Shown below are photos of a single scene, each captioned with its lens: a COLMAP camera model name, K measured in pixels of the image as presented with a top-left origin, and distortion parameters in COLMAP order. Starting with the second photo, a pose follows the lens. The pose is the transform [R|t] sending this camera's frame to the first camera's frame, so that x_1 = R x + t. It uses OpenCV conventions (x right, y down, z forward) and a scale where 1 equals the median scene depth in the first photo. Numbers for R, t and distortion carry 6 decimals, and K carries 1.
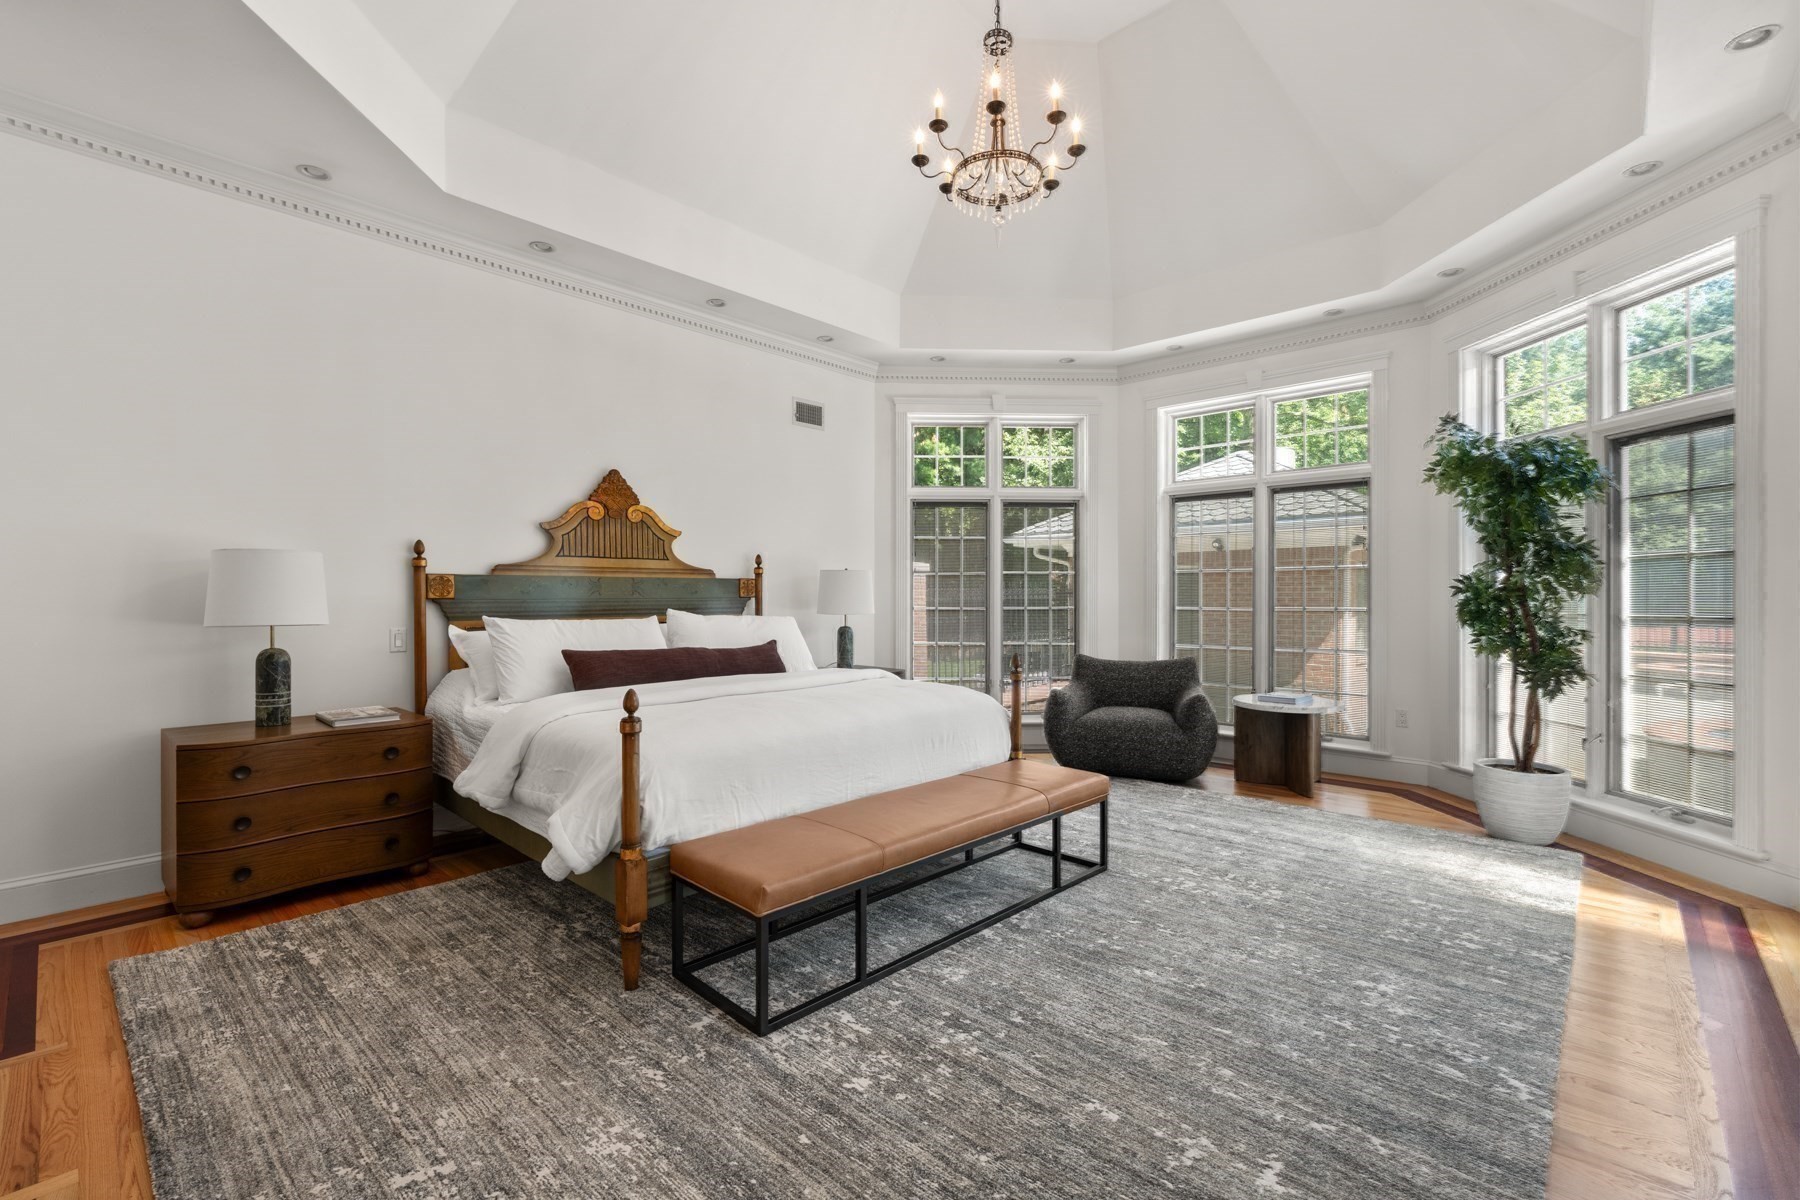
lens RADIAL K [[774.5, 0, 902.1], [0, 774.5, 594.6], [0, 0, 1]] dist [-0.002591, 0.001224]
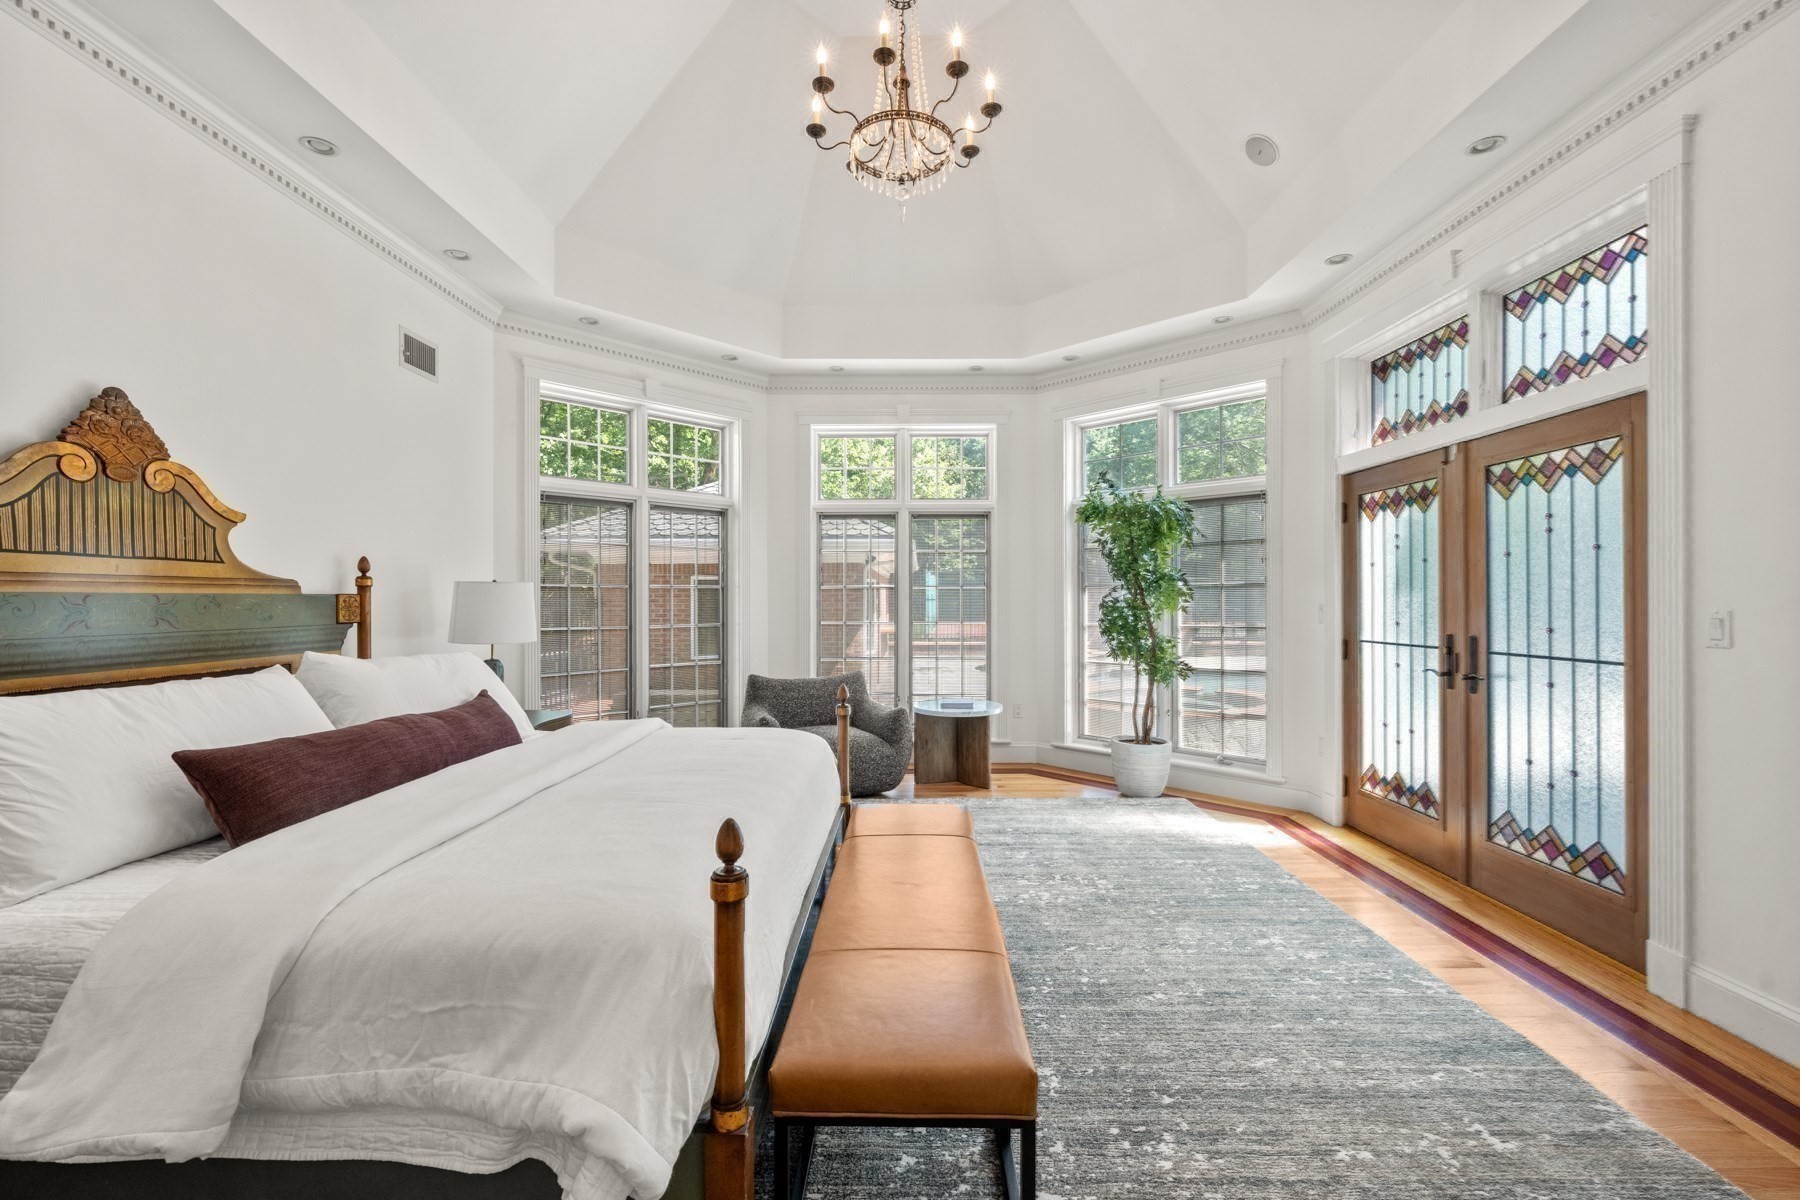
lens RADIAL K [[750.3, 0, 904.7], [0, 750.3, 604.2], [0, 0, 1]] dist [-0.003944, 0.000587]
pose [[0.738301, -0.003717, 0.674462, -0.355574], [-0.000406, 0.999982, 0.005956, -0.020587], [-0.674472, -0.004671, 0.738286, 0.297450]]
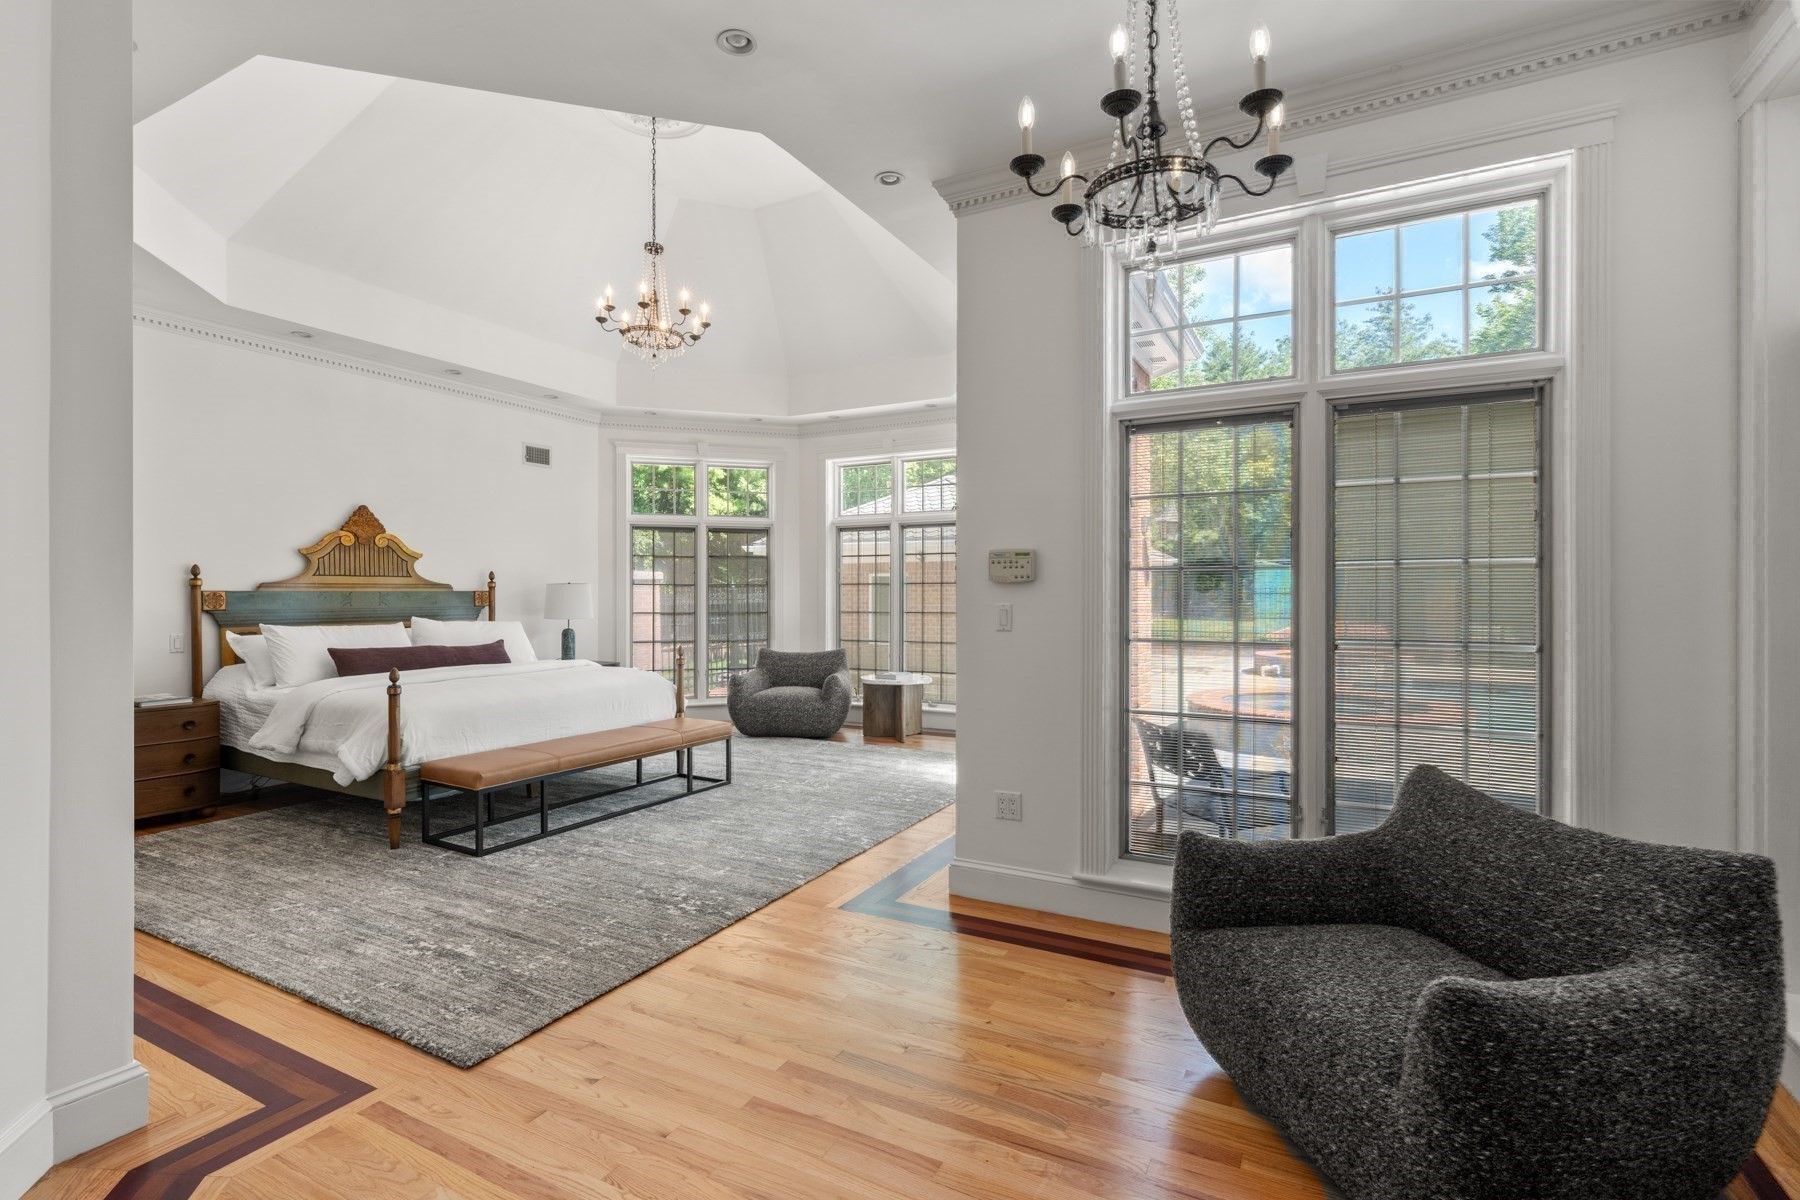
lens RADIAL K [[813.9, 0, 898.0], [0, 813.9, 596.2], [0, 0, 1]] dist [-0.004624, 0.000581]
pose [[0.966329, -0.000341, 0.257310, 0.139586], [-0.000689, 0.999992, 0.003915, -0.022608], [-0.257310, -0.003961, 0.966321, -0.547398]]
